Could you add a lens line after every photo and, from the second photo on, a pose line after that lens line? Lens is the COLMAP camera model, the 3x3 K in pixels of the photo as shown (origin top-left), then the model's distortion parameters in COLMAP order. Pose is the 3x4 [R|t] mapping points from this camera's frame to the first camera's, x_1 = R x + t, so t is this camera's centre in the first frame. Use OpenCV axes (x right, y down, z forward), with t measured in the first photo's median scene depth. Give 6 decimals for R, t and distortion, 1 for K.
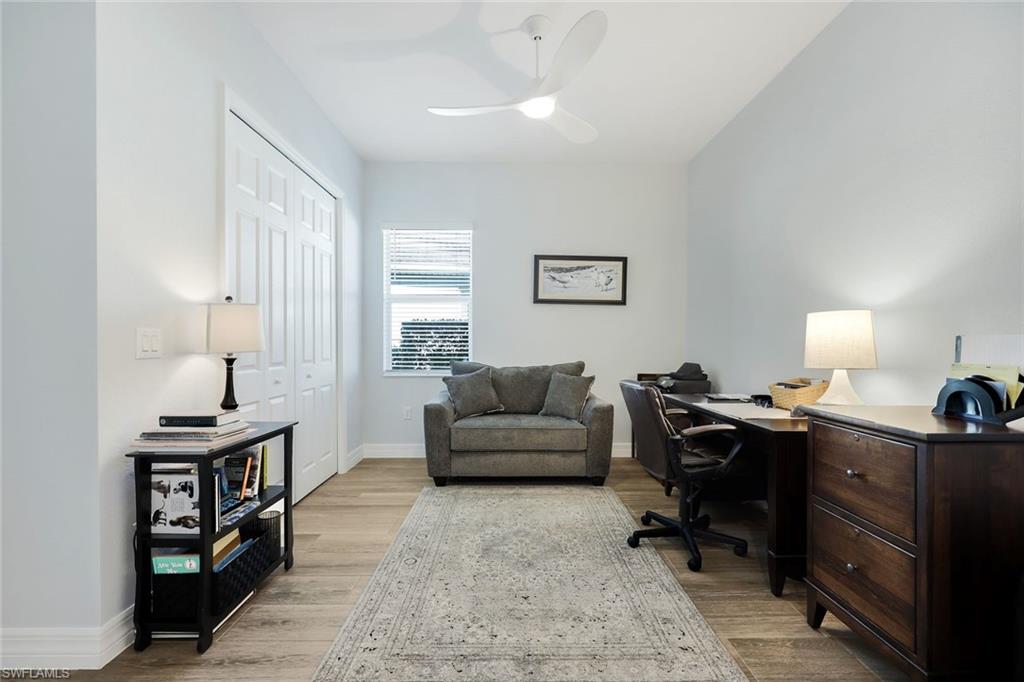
lens RADIAL K [[419.2, 0, 510.0], [0, 419.2, 345.7], [0, 0, 1]] dist [-0.008658, 0.000523]
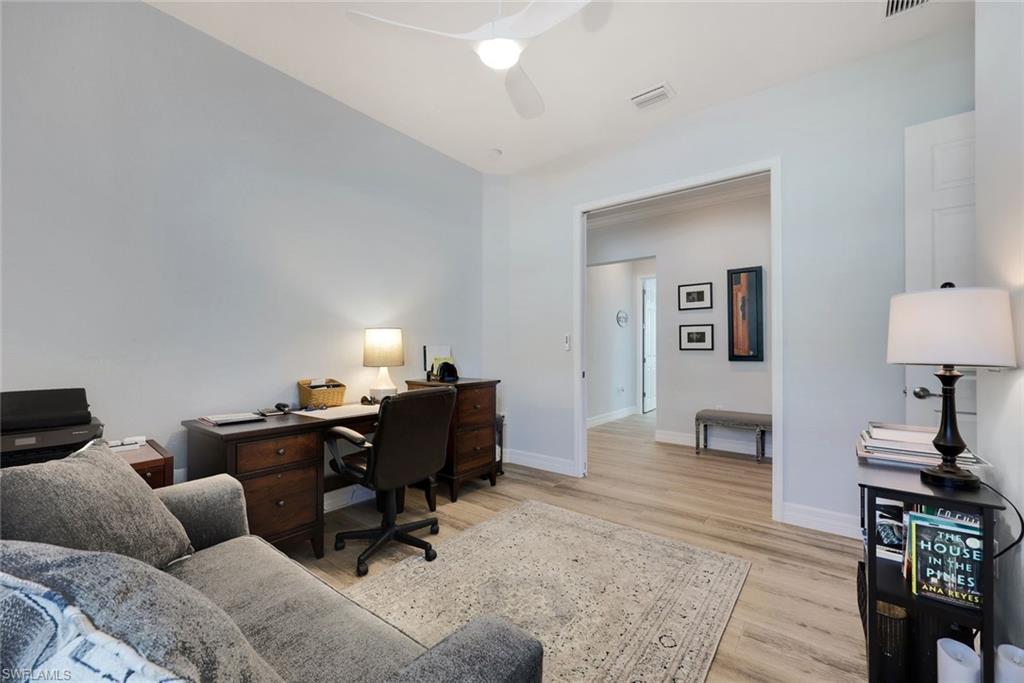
lens RADIAL K [[419.2, 0, 506.4], [0, 419.2, 344.1], [0, 0, 1]] dist [-0.008658, 0.000523]
pose [[-0.780575, 0.003175, 0.625054, -0.585821], [-0.004031, 0.999941, -0.010113, -0.010711], [-0.625049, -0.010414, -0.780516, 2.154811]]
